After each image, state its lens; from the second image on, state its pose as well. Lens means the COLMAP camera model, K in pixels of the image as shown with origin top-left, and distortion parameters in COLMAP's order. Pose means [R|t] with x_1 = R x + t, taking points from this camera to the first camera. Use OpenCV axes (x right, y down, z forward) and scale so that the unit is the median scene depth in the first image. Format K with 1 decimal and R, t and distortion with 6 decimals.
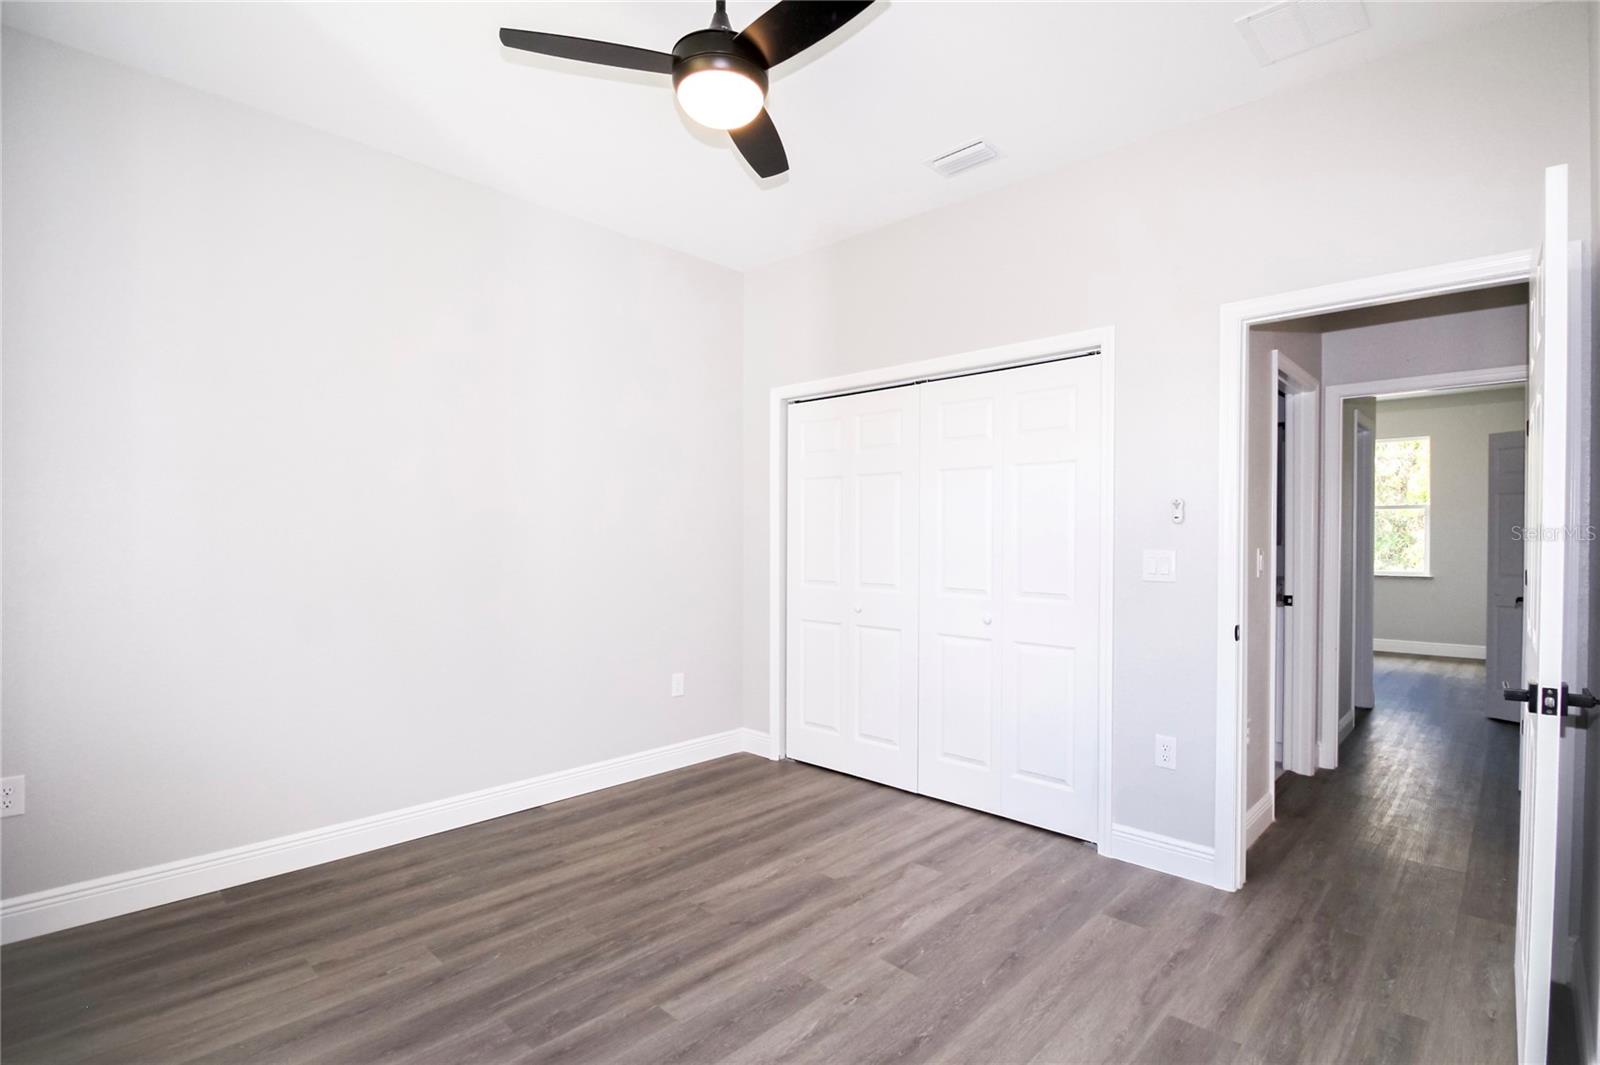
lens RADIAL K [[743.6, 0, 821.3], [0, 743.6, 532.8], [0, 0, 1]] dist [0.002234, -0.014381]
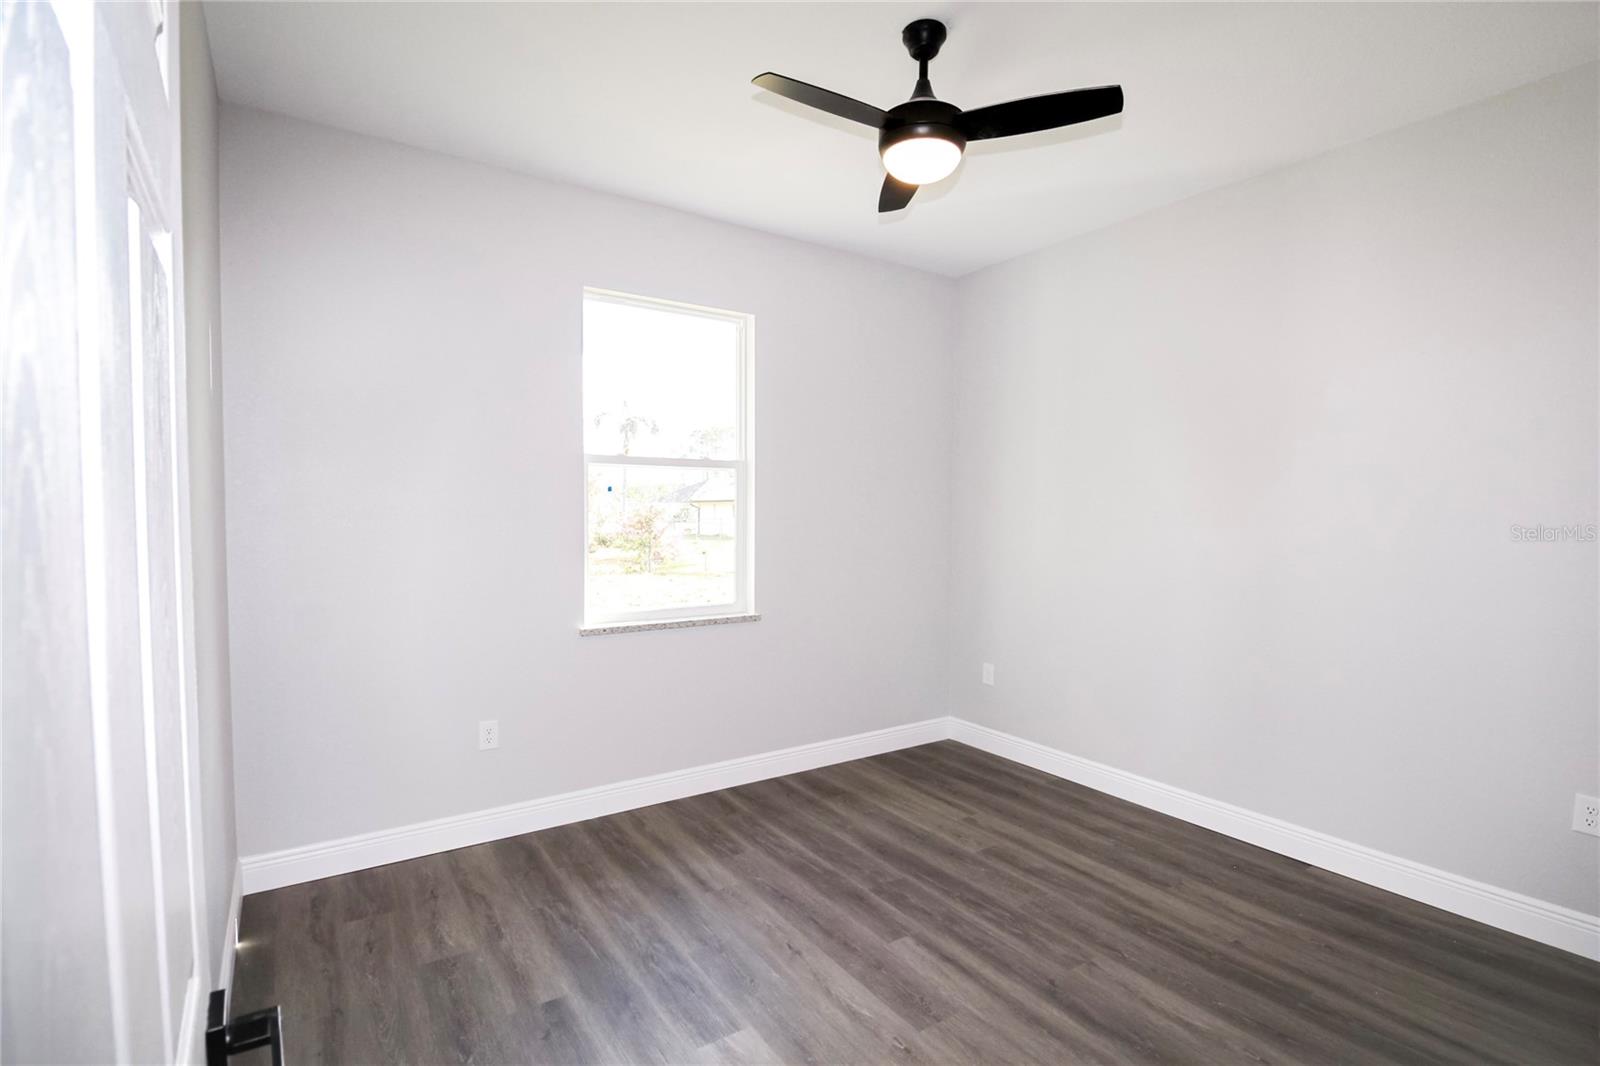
lens RADIAL K [[743.6, 0, 821.3], [0, 743.6, 533.3], [0, 0, 1]] dist [0.002234, -0.014381]
pose [[-0.200080, 0.019642, -0.979583, 0.783935], [-0.001981, 0.999789, 0.020452, -0.042320], [0.979778, 0.006033, -0.199998, 0.859831]]
